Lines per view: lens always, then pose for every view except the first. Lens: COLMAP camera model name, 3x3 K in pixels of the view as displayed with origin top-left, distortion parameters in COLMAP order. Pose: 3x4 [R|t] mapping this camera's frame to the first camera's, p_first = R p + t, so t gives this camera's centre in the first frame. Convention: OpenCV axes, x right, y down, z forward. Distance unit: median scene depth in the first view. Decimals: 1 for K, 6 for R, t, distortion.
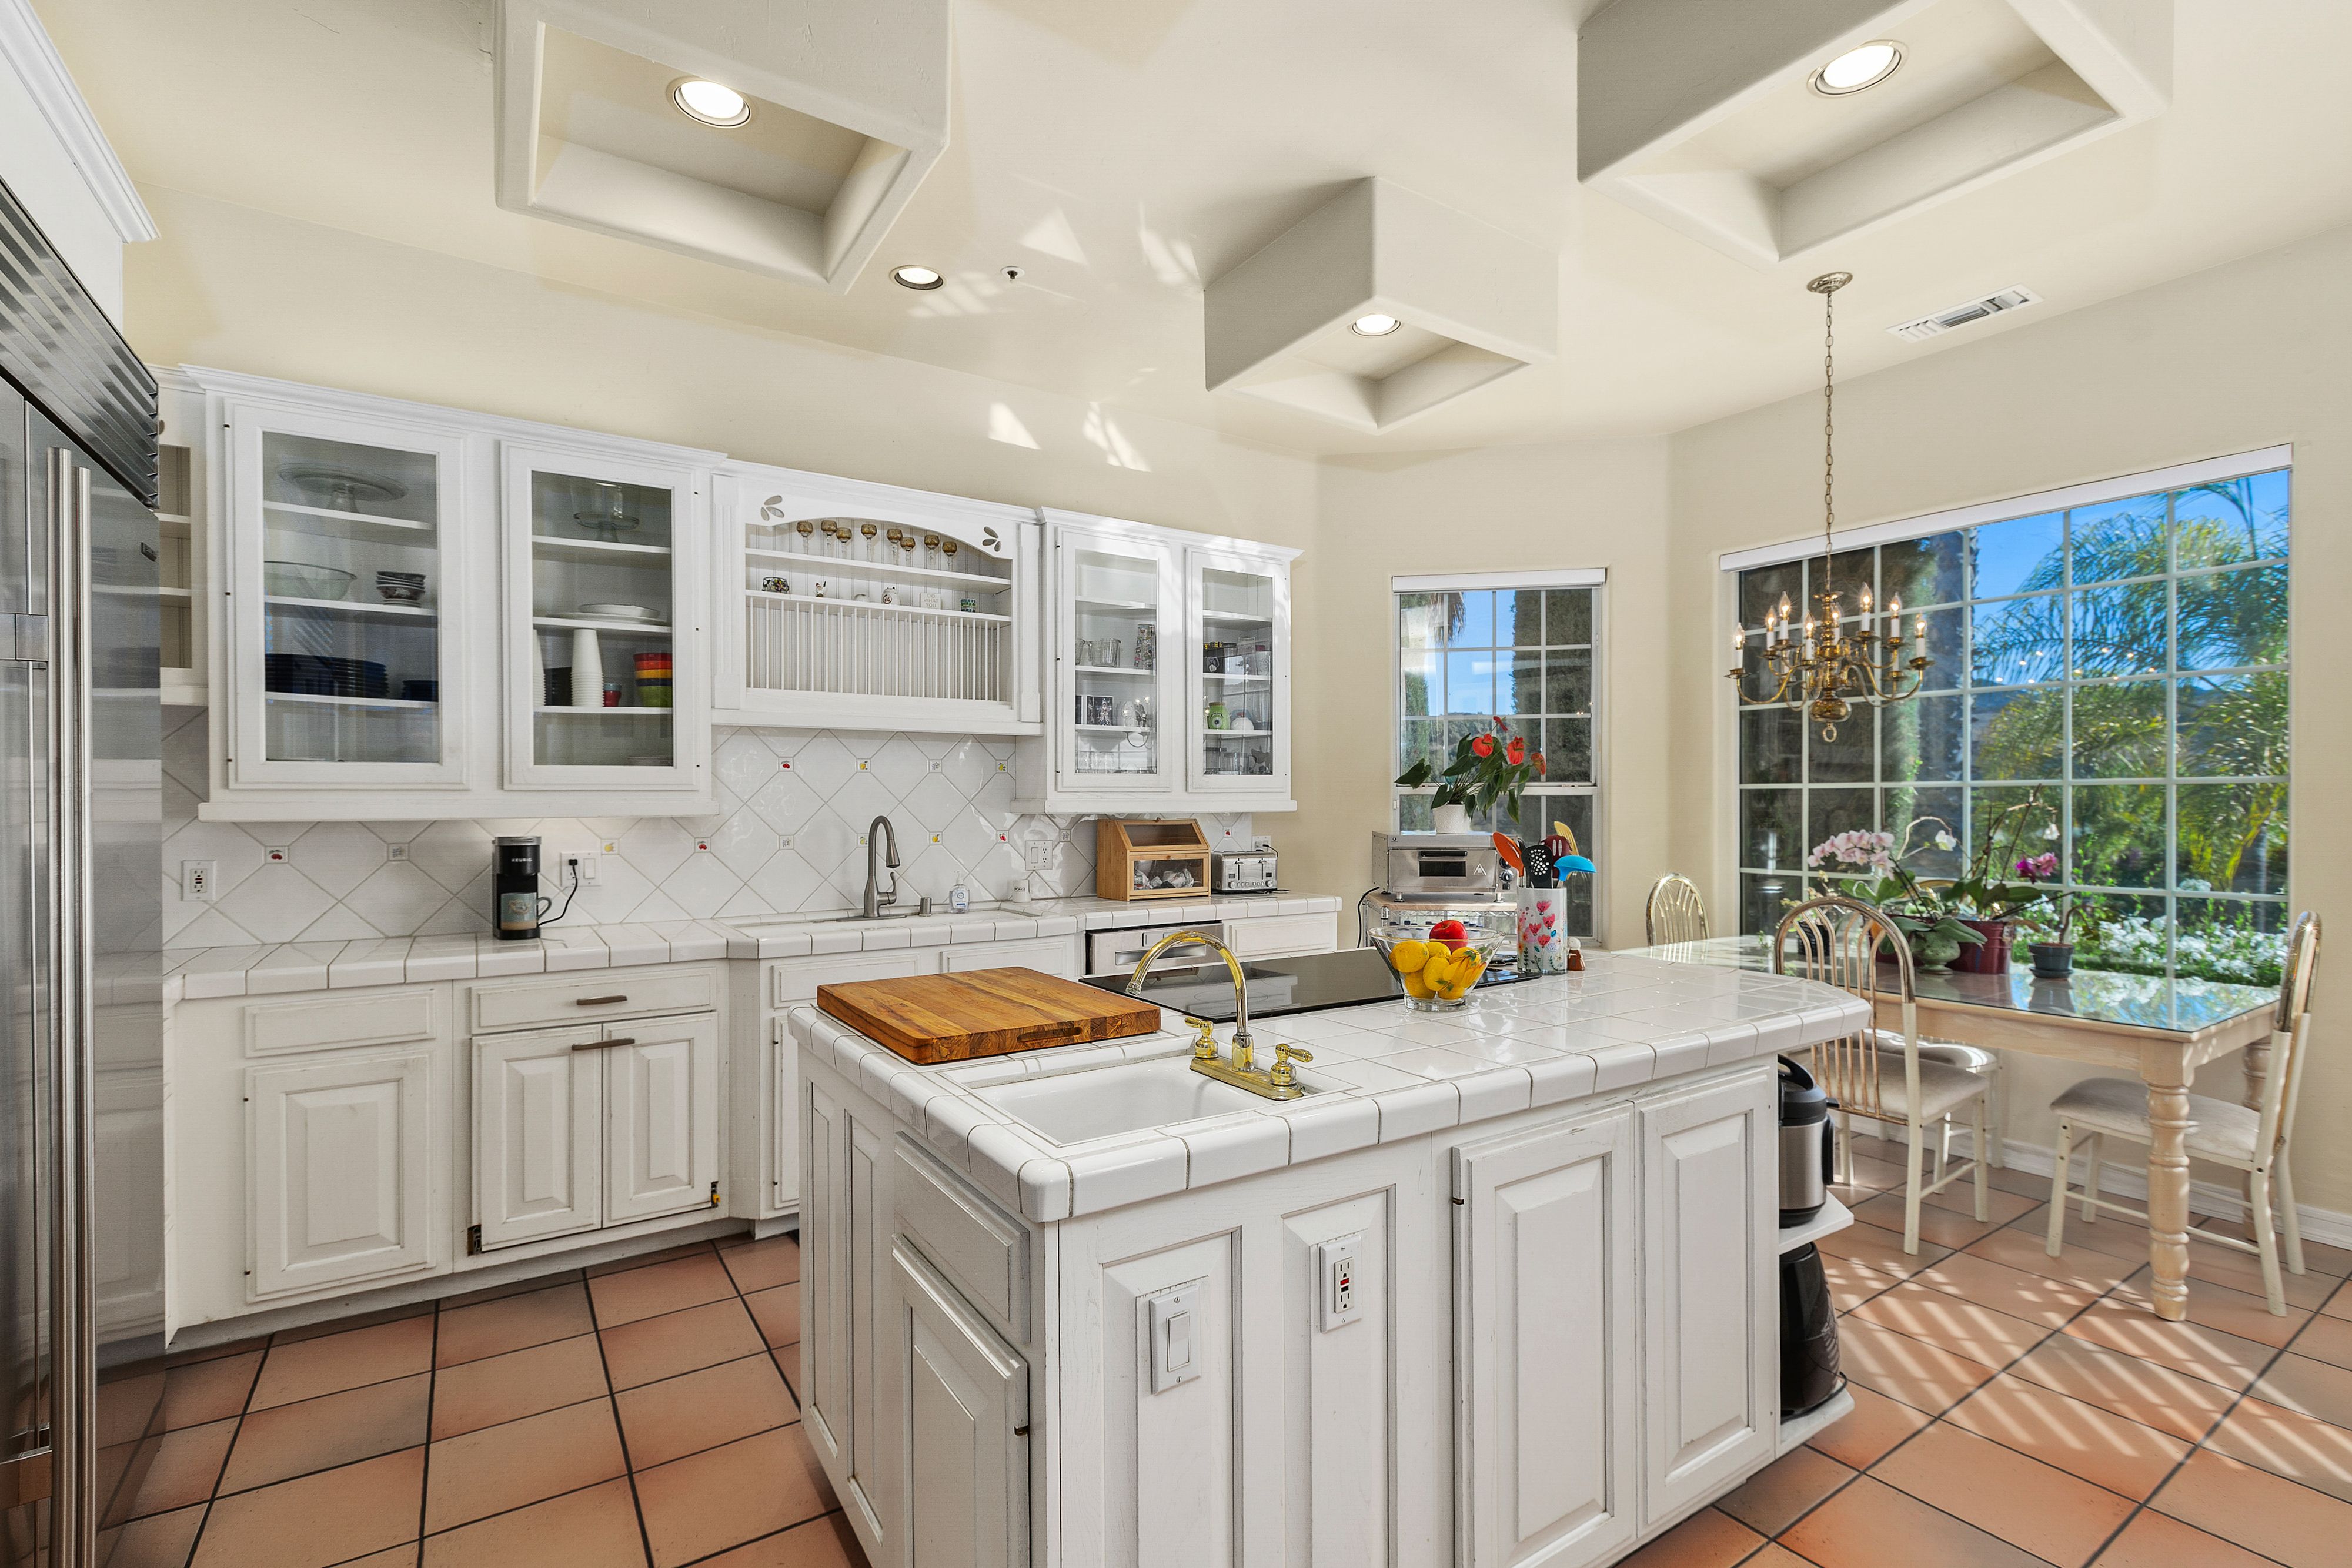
lens RADIAL K [[1069.3, 0, 1184.8], [0, 1069.3, 803.3], [0, 0, 1]] dist [0.002953, 0.001556]
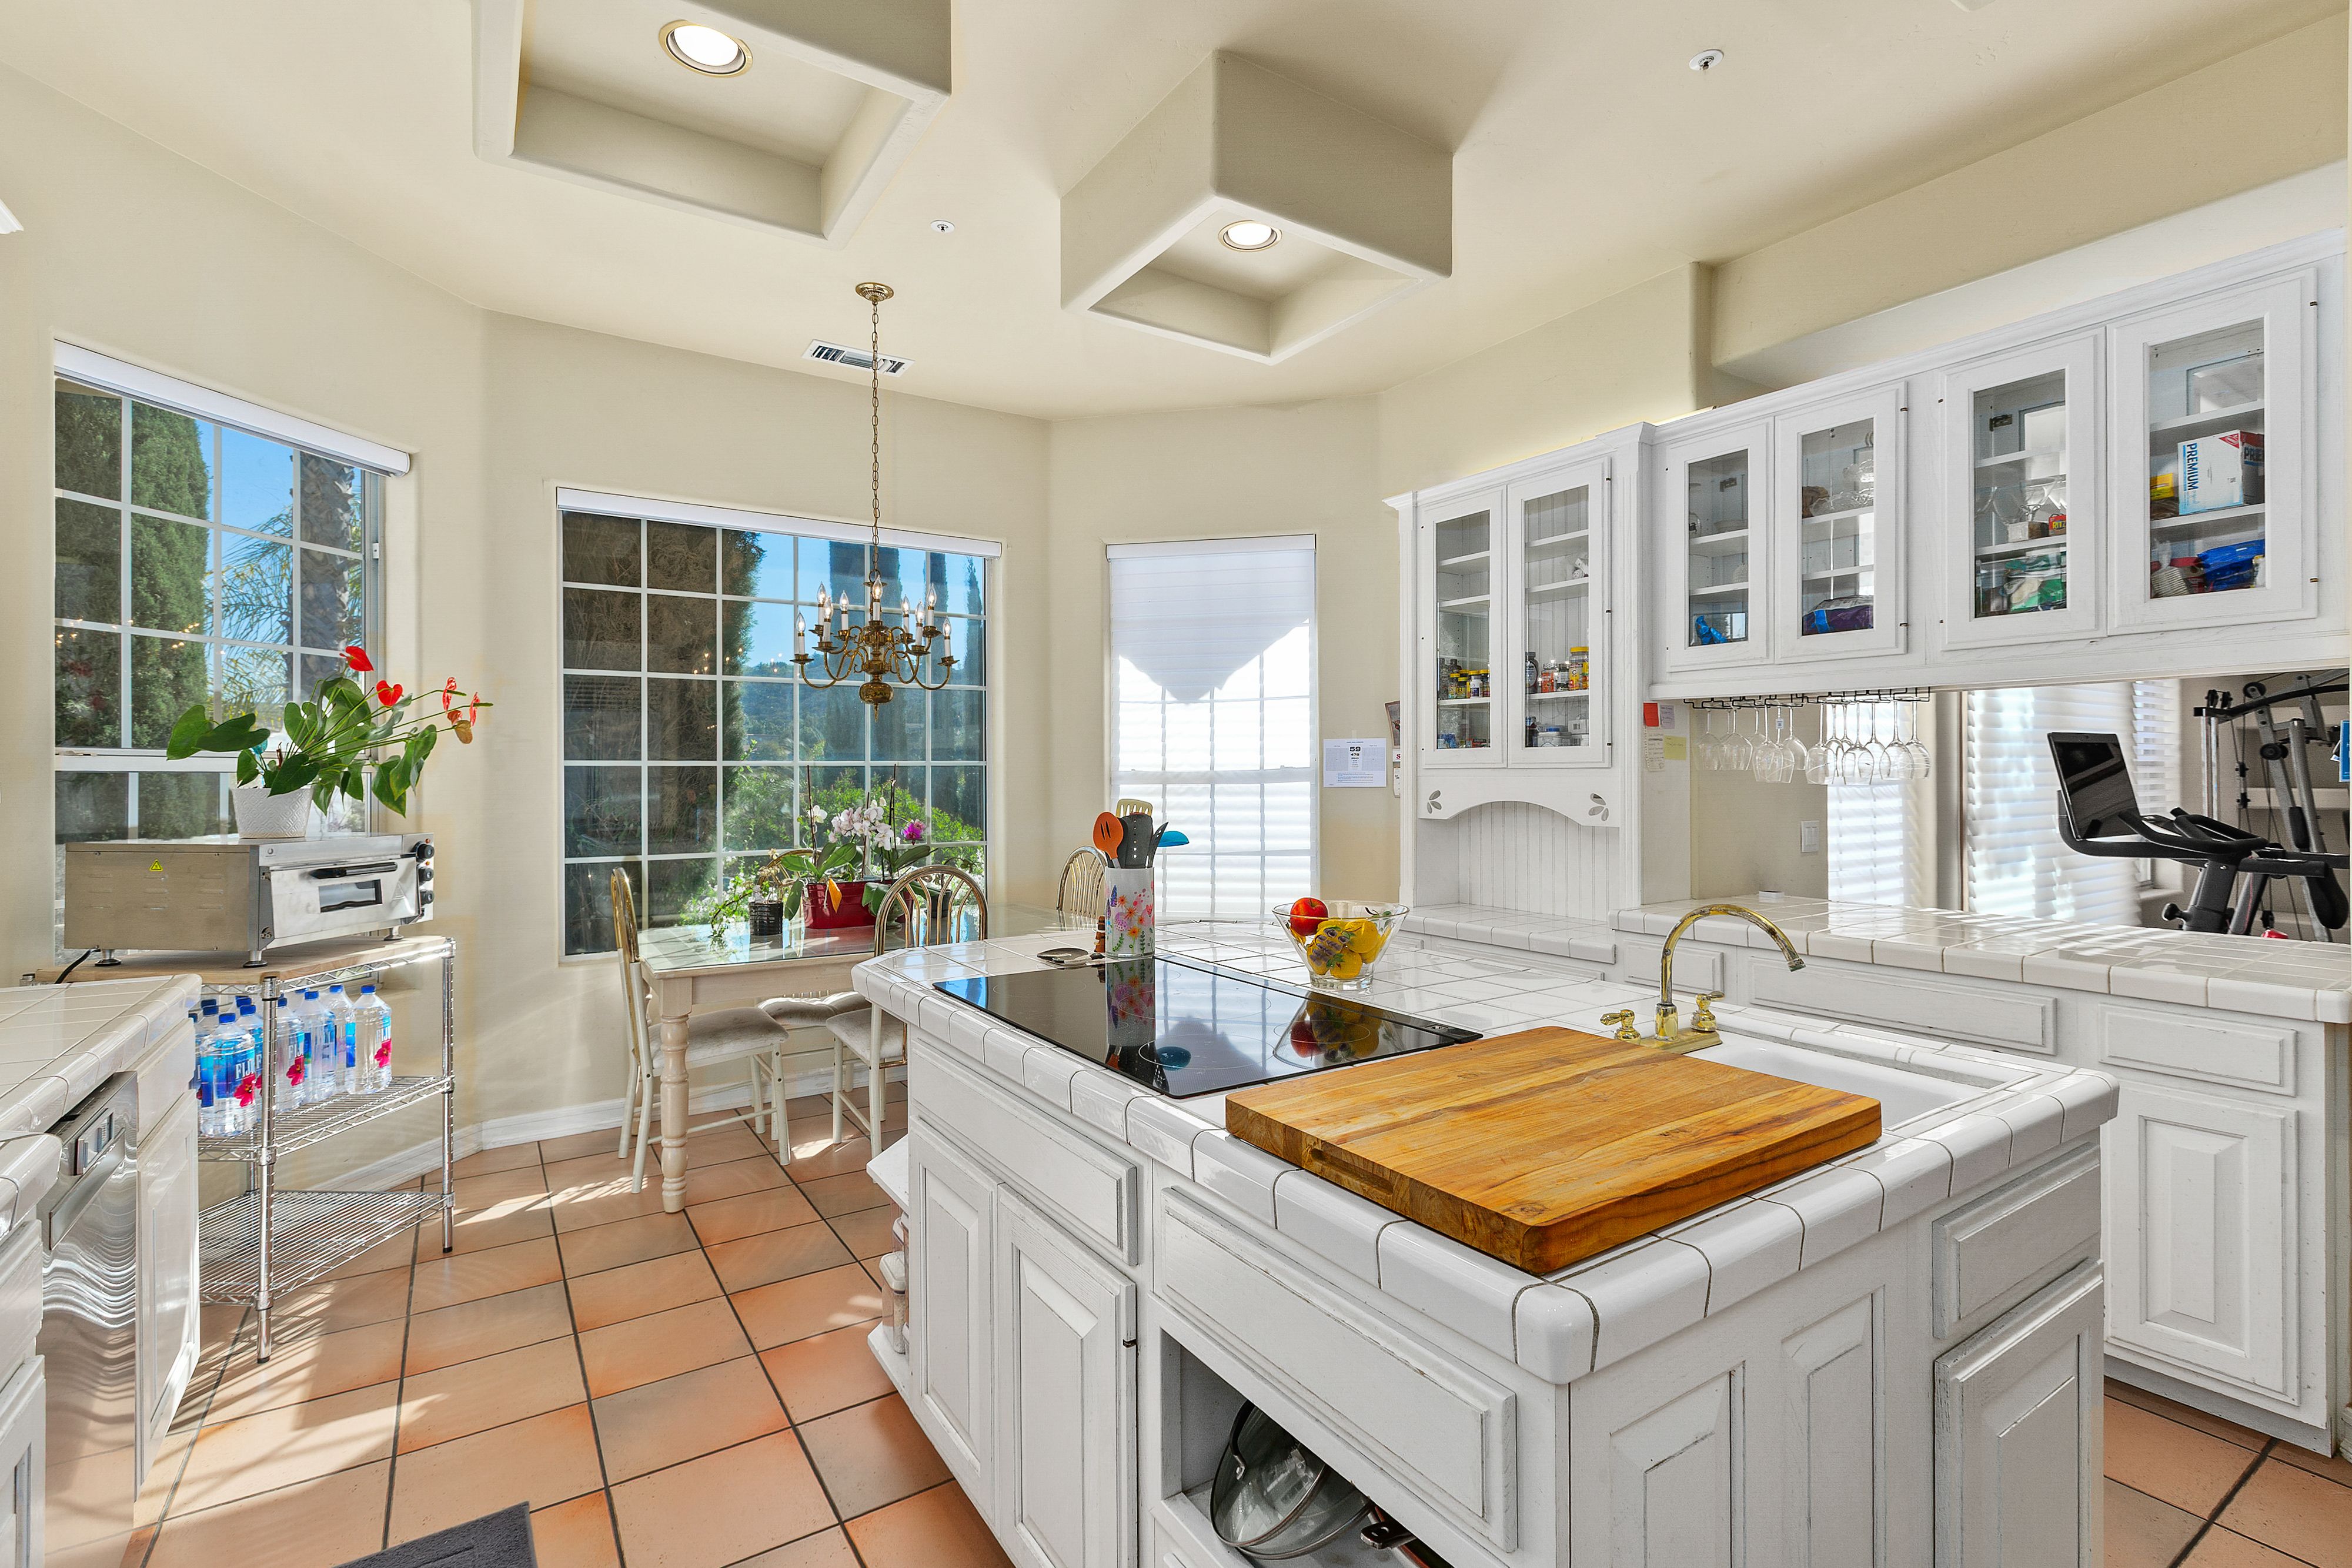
lens RADIAL K [[1069.3, 0, 1185.3], [0, 1069.3, 771.7], [0, 0, 1]] dist [0.002953, 0.001556]
pose [[-0.006276, 0.003772, 0.999973, -0.457323], [0.005605, 0.999977, -0.003737, -0.003447], [-0.999965, 0.005581, -0.006297, 0.690911]]
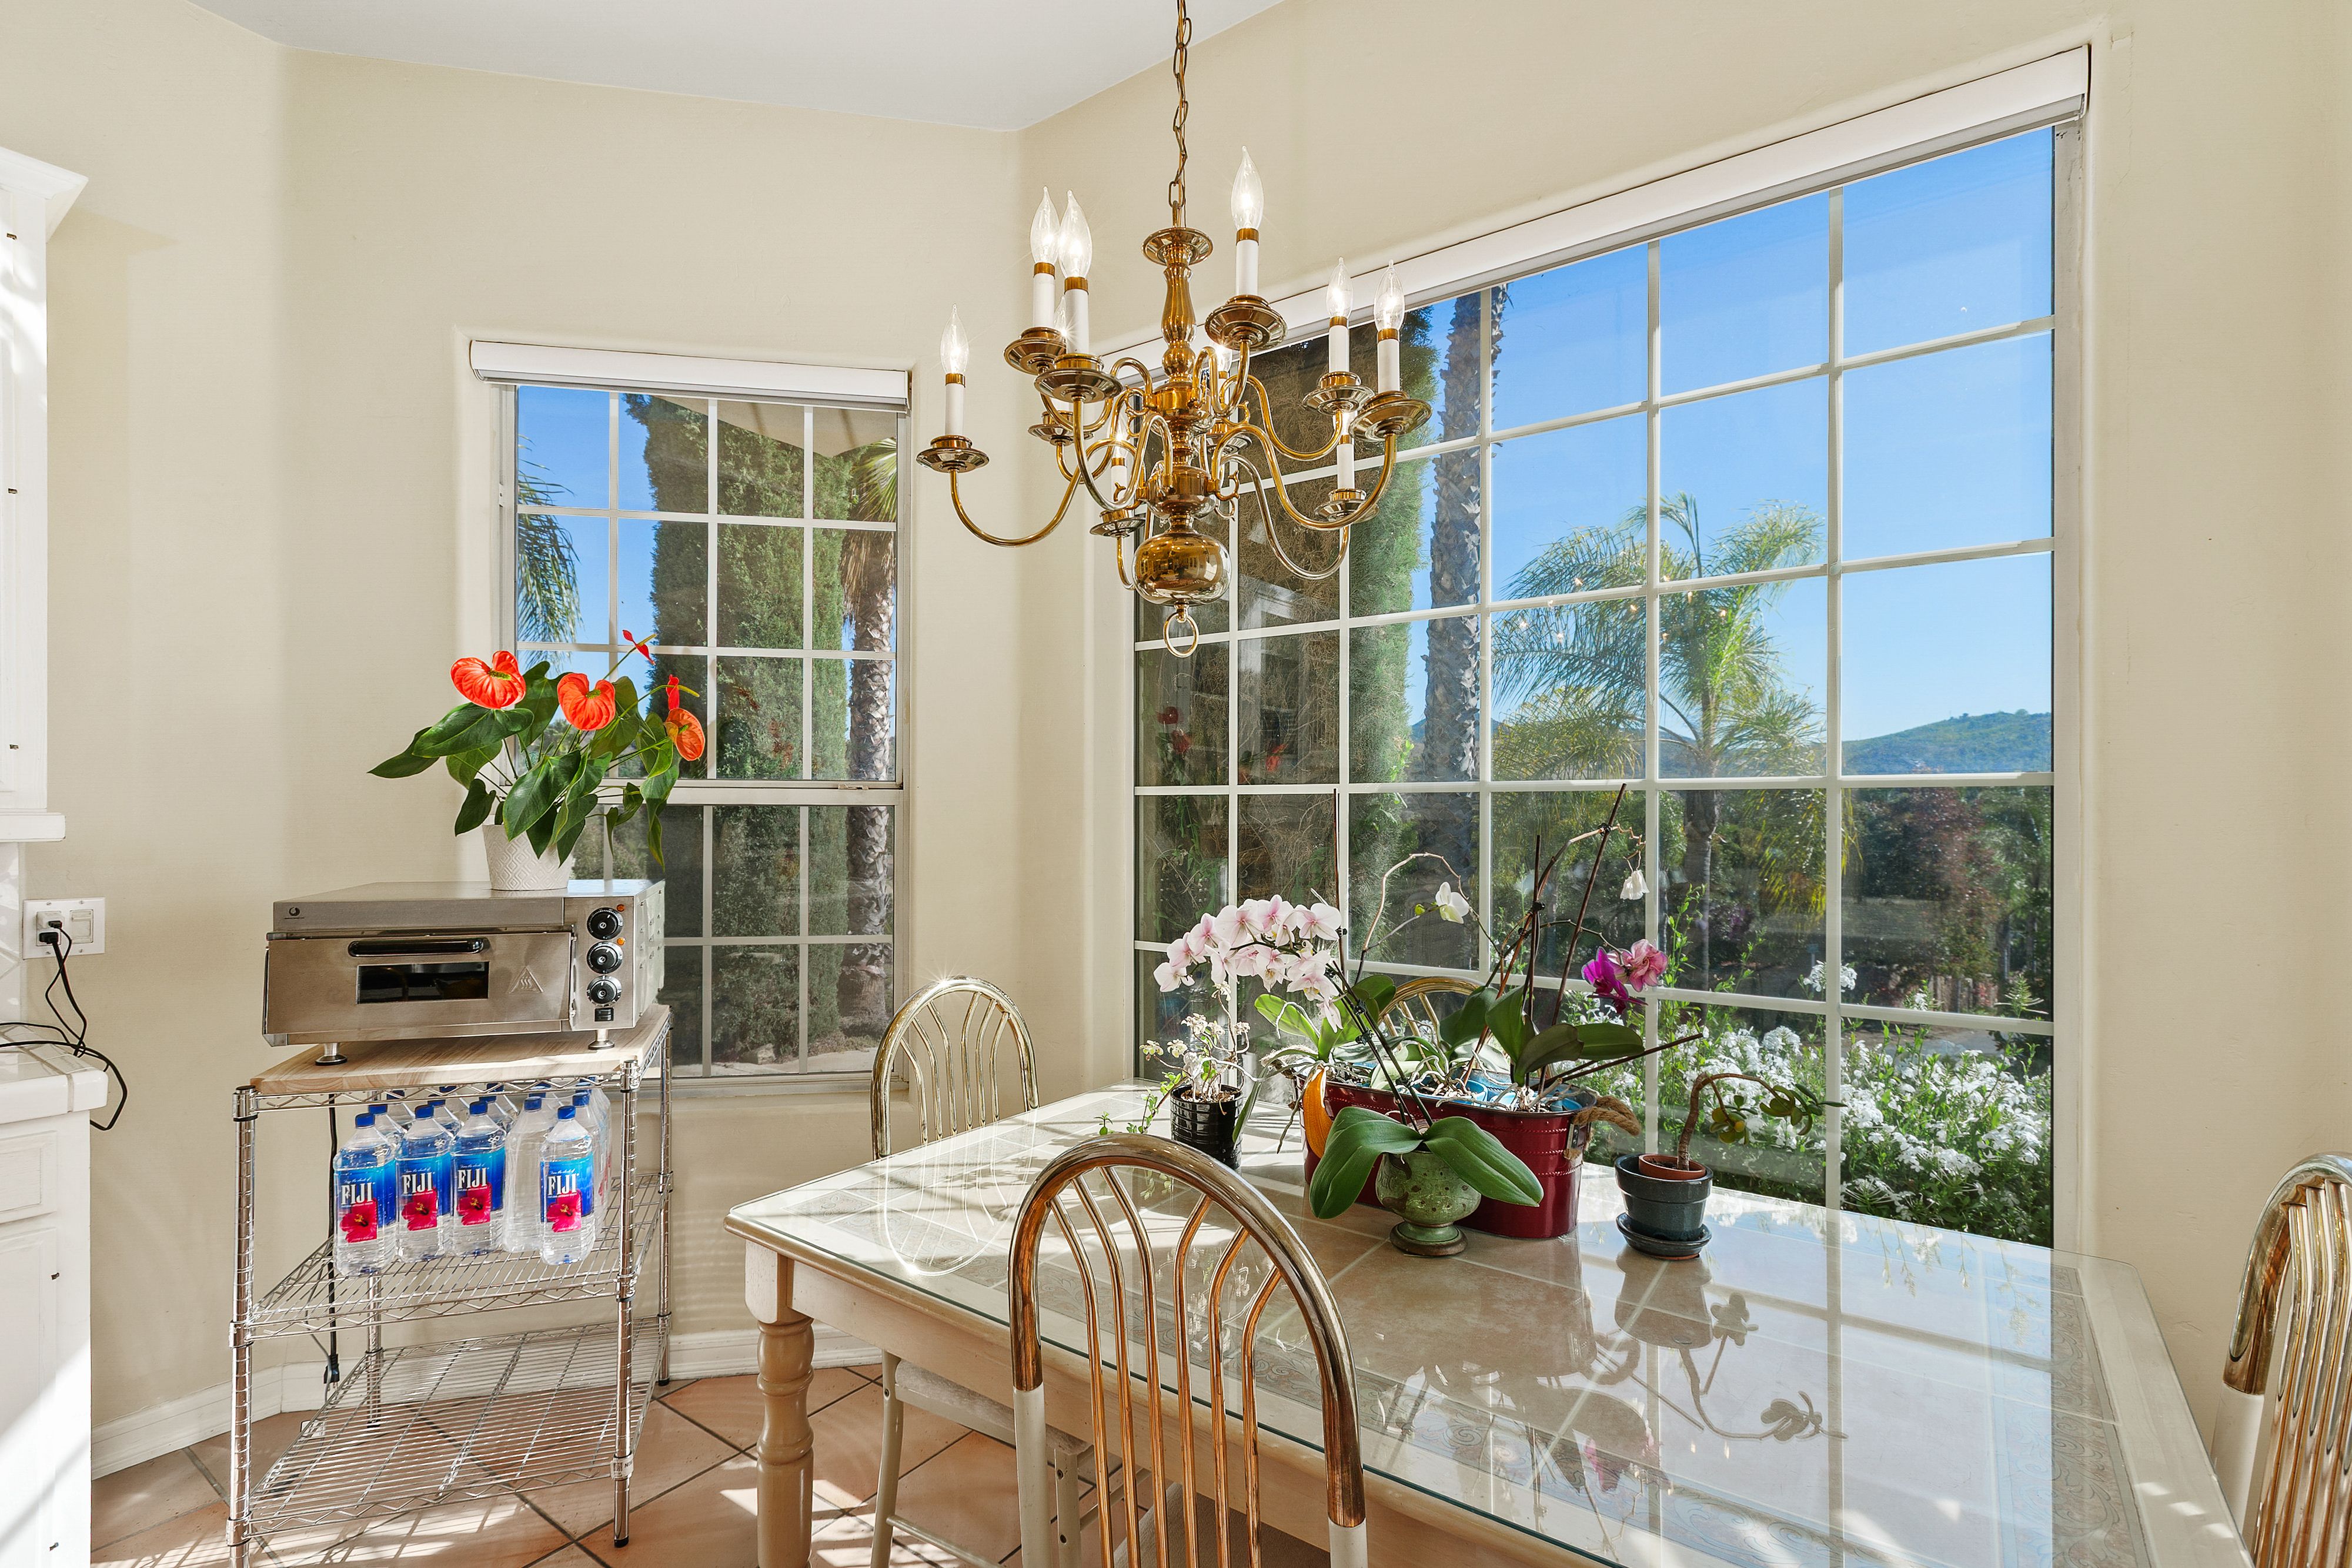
lens RADIAL K [[1069.3, 0, 1179.3], [0, 1069.3, 814.0], [0, 0, 1]] dist [0.002953, 0.001556]
pose [[0.933512, 0.003197, 0.358532, 0.467903], [-0.003206, 0.999995, -0.000570, -0.004906], [-0.358532, -0.000618, 0.933517, 0.657247]]
